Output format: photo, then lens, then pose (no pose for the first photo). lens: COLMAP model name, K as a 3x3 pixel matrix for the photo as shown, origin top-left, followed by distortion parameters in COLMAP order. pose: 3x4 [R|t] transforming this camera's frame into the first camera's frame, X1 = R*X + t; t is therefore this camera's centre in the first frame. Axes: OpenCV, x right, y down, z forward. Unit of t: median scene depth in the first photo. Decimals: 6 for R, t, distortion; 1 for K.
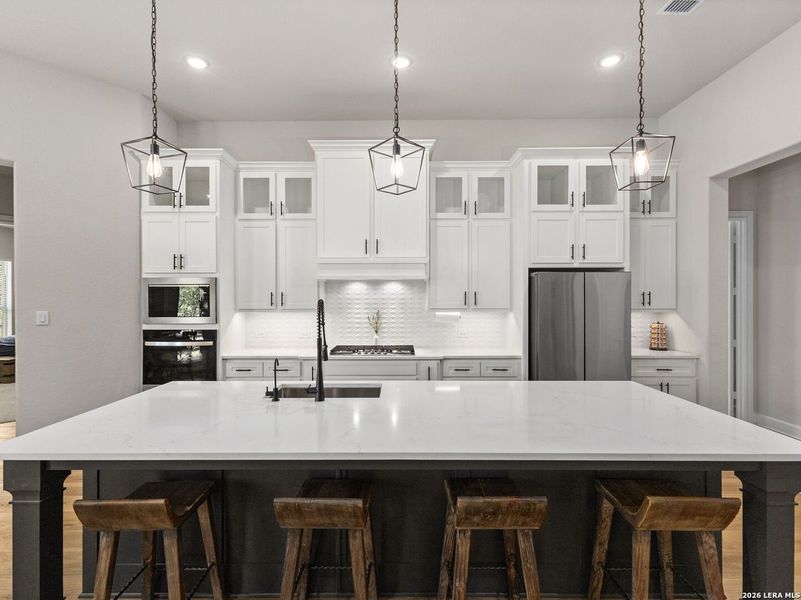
lens RADIAL K [[413.2, 0, 398.6], [0, 413.2, 298.9], [0, 0, 1]] dist [0.009424, -0.002211]
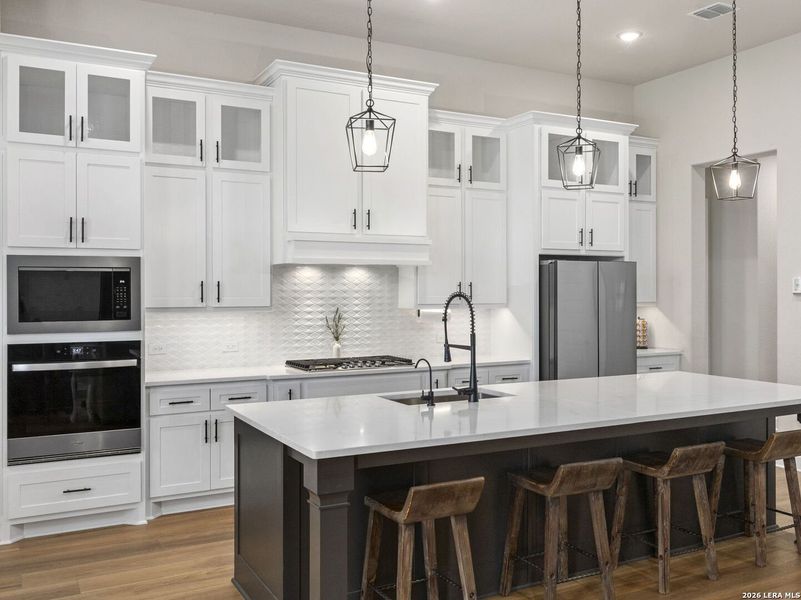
lens RADIAL K [[766.7, 0, 469.1], [0, 766.7, 300.3], [0, 0, 1]] dist [0.000960, 0.000000]
pose [[0.855920, -0.005273, 0.517081, -0.594462], [0.000586, 0.999957, 0.009227, 0.003483], [-0.517108, -0.007595, 0.855887, -0.246477]]
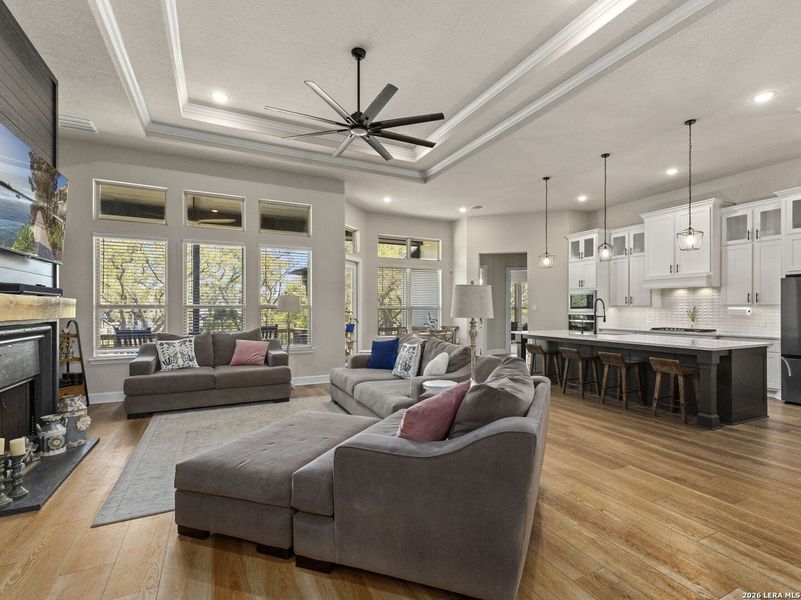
lens RADIAL K [[413.2, 0, 432.0], [0, 413.2, 308.7], [0, 0, 1]] dist [0.009424, -0.002211]
pose [[0.491710, 0.002197, -0.870756, 0.935207], [0.000468, 0.999996, 0.002787, 0.034758], [0.870759, -0.001778, 0.491707, -0.720276]]
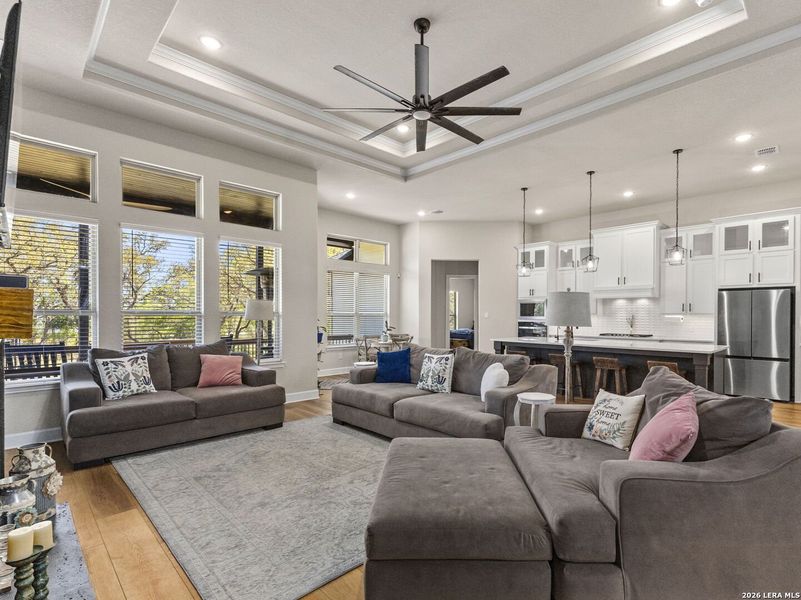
lens RADIAL K [[413.2, 0, 433.6], [0, 413.2, 319.1], [0, 0, 1]] dist [0.009424, -0.002211]
pose [[0.735448, 0.010346, -0.677503, 0.596552], [-0.003101, 0.999924, 0.011902, 0.032418], [0.677575, -0.006652, 0.735424, -1.012612]]
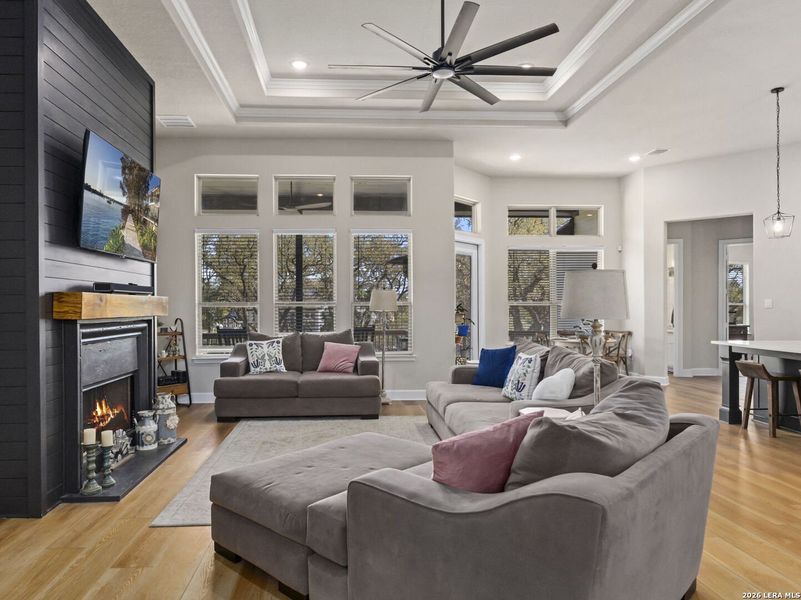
lens RADIAL K [[533.9, 0, 358.3], [0, 533.9, 307.0], [0, 0, 1]] dist [0.003969, -0.004921]
pose [[0.059308, 0.003332, -0.998234, 0.950977], [0.004674, 0.999983, 0.003616, 0.035599], [0.998229, -0.004880, 0.059291, -0.599498]]
